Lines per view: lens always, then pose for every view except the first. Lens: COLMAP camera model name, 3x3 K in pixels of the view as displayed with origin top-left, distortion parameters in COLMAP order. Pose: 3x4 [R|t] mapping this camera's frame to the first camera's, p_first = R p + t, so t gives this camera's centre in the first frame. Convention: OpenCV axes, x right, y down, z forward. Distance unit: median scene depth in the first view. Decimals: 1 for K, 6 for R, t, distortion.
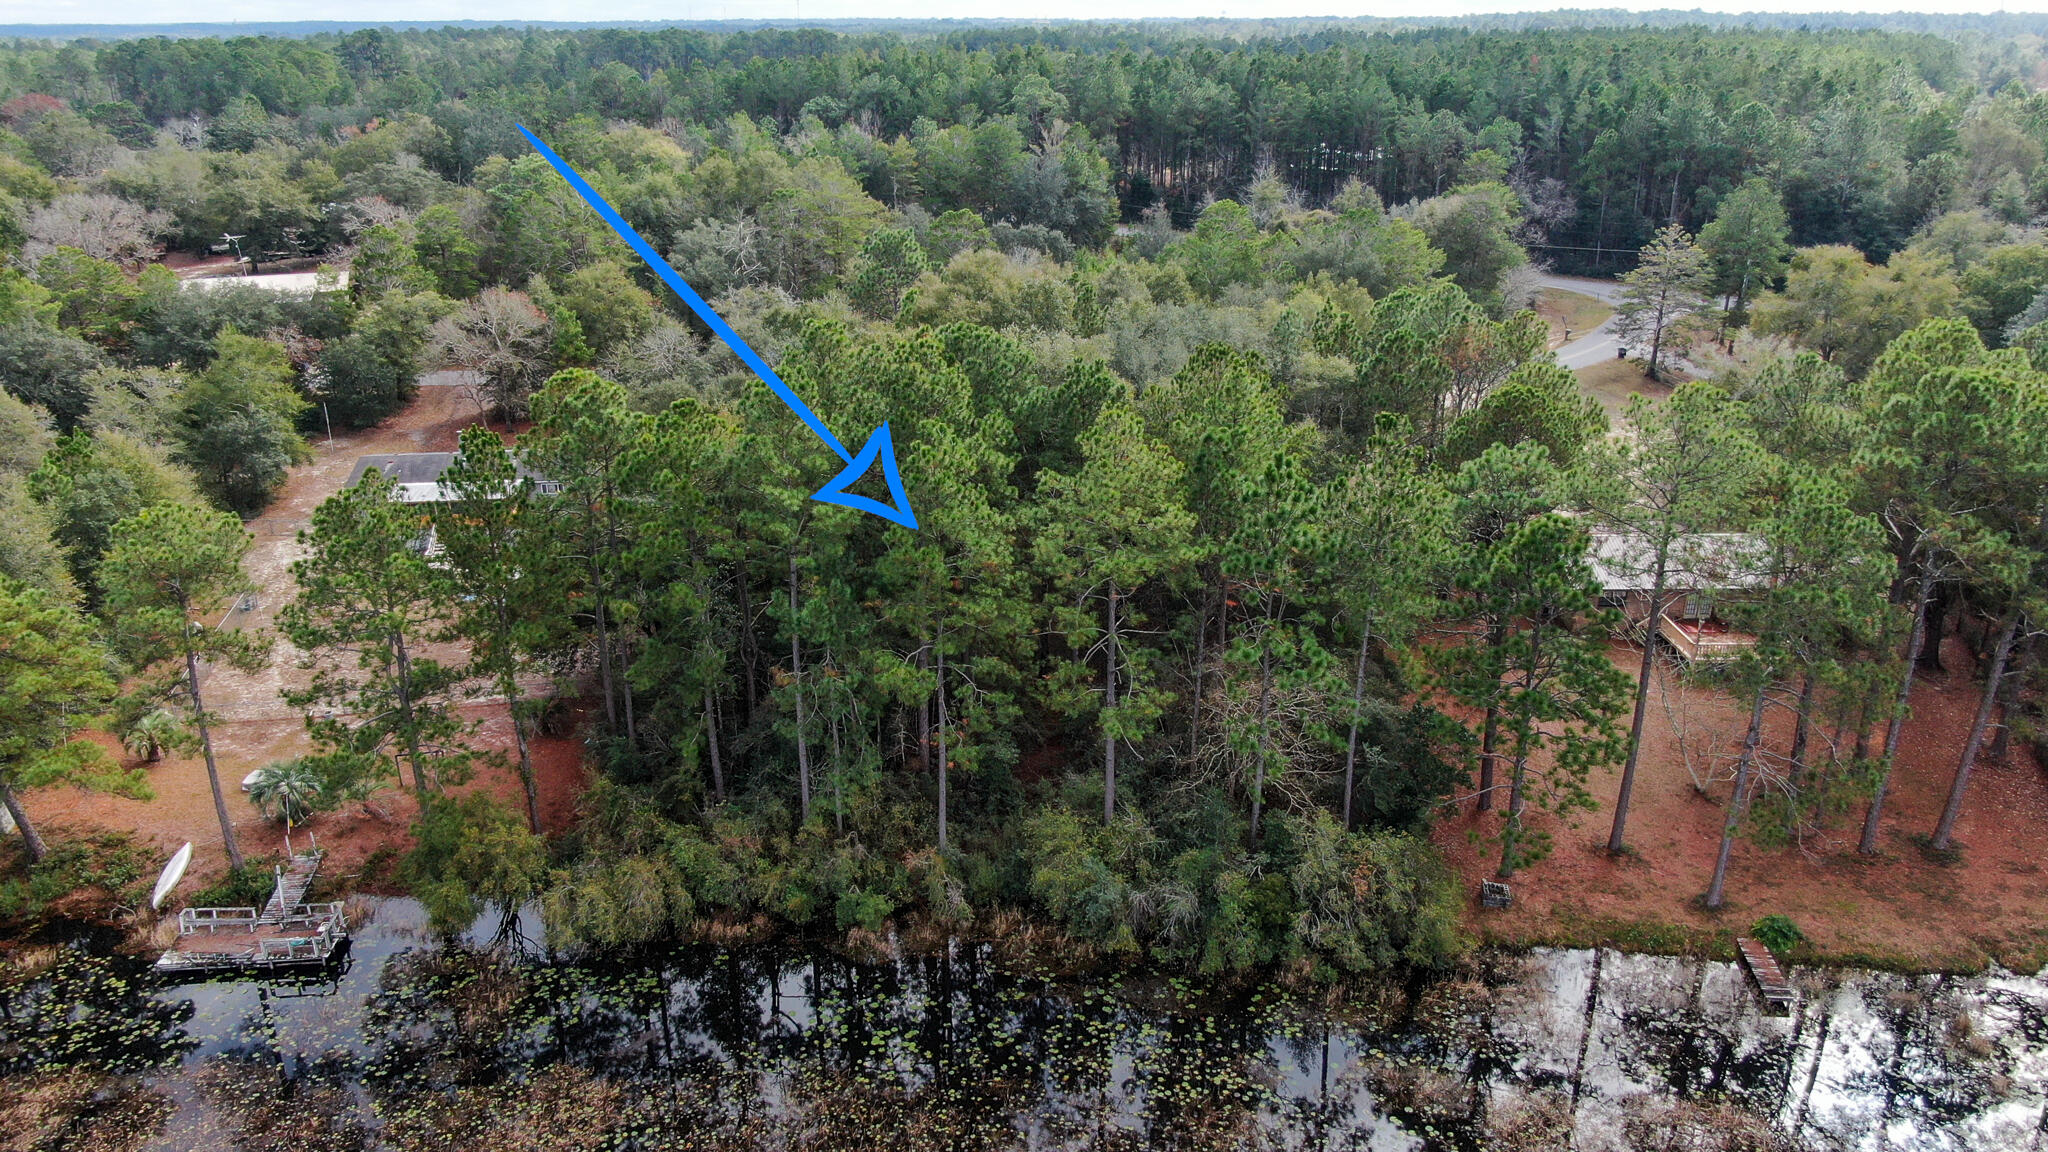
lens RADIAL K [[1503.6, 0, 1024.8], [0, 1503.6, 585.1], [0, 0, 1]] dist [-0.022293, 0.010195]
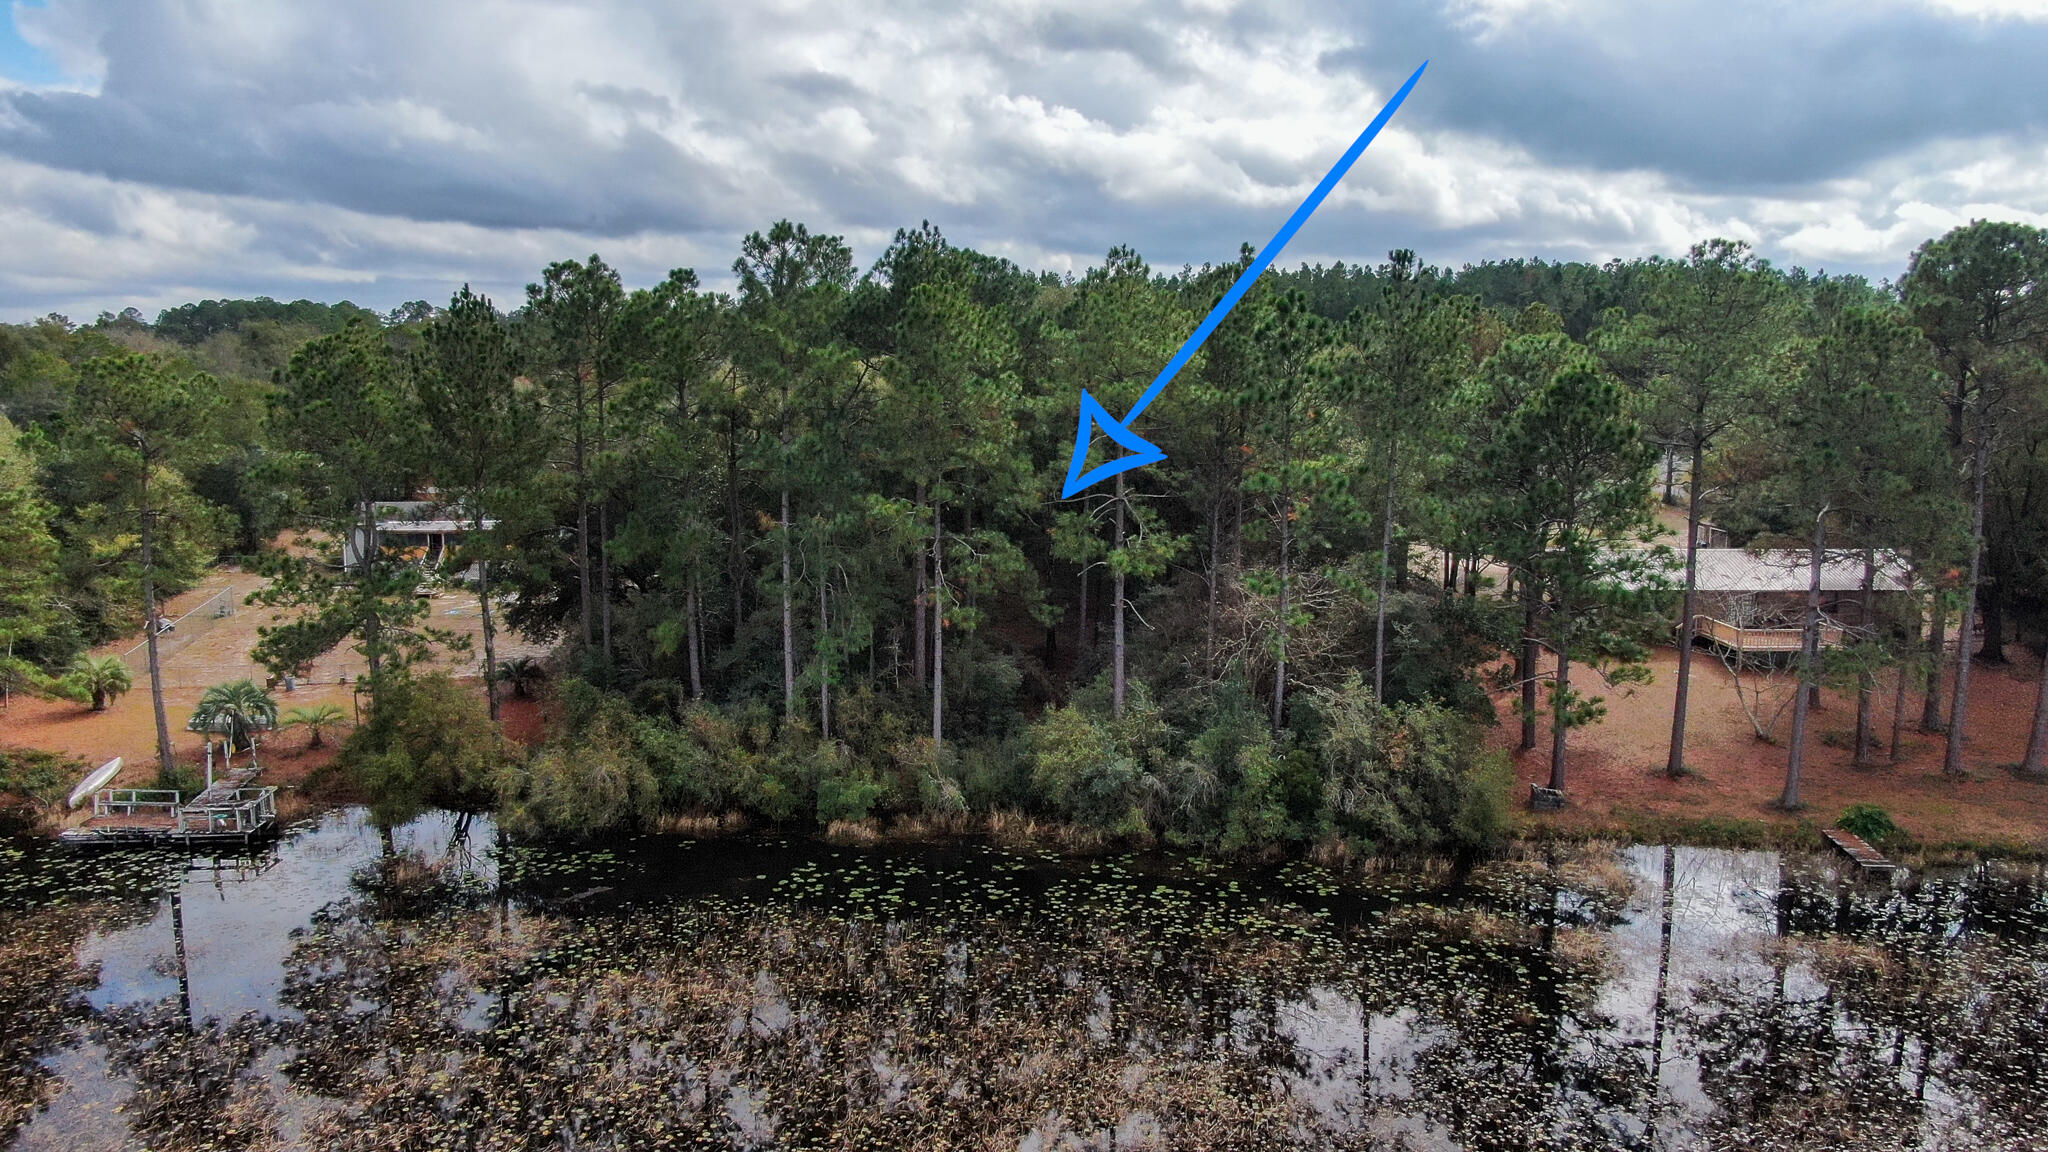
lens RADIAL K [[1503.6, 0, 1023.0], [0, 1503.6, 571.2], [0, 0, 1]] dist [-0.022293, 0.010195]
pose [[0.999921, 0.005452, -0.011332, 0.007957], [-0.007841, 0.974822, -0.222845, 0.286874], [0.009832, 0.222916, 0.974788, 0.090010]]
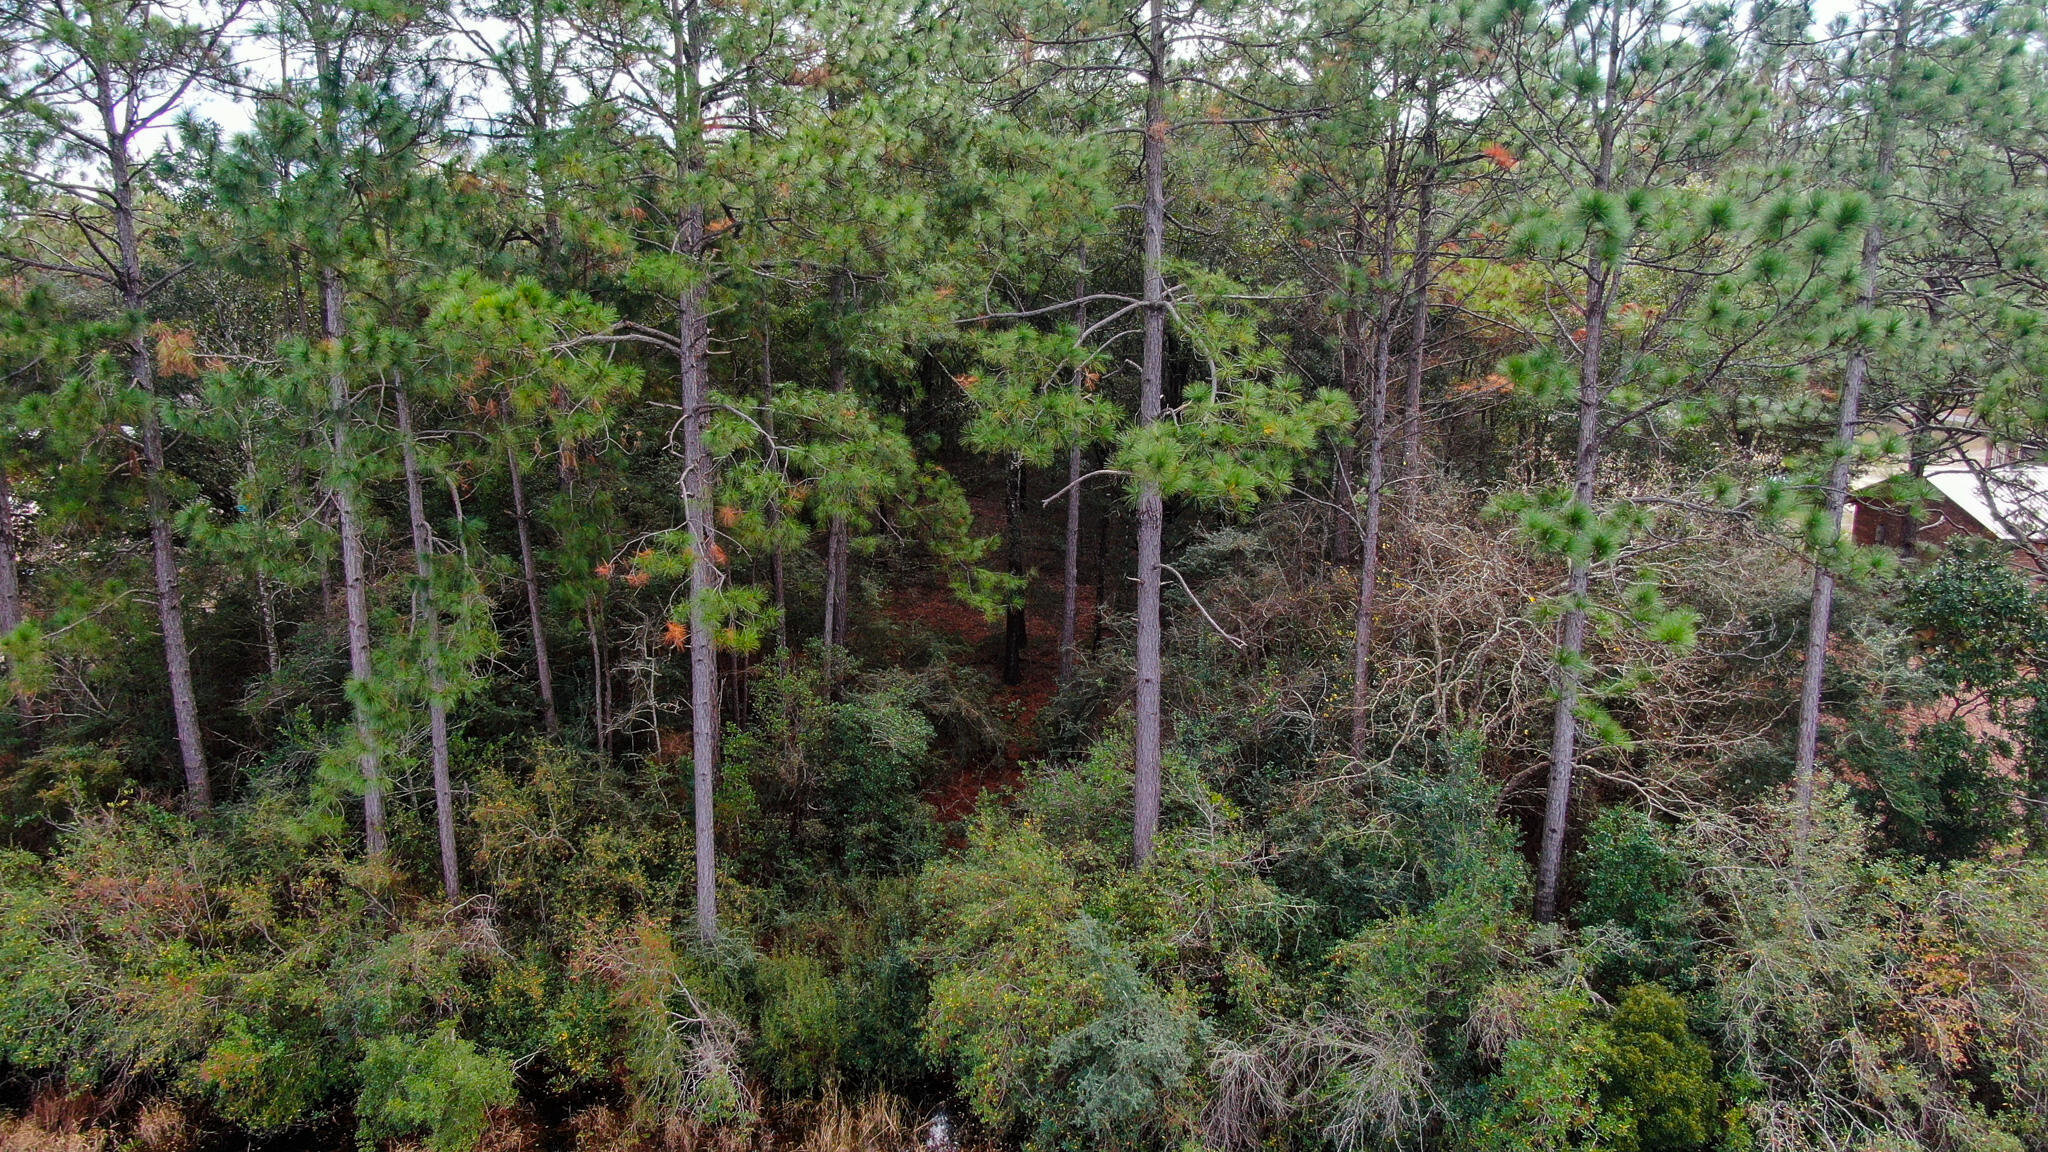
lens RADIAL K [[1503.6, 0, 1026.4], [0, 1503.6, 573.0], [0, 0, 1]] dist [-0.022293, 0.010195]
pose [[0.999794, 0.005985, -0.019400, 0.034722], [-0.009434, 0.983092, -0.182872, 0.162841], [0.017977, 0.183017, 0.982945, 0.652727]]
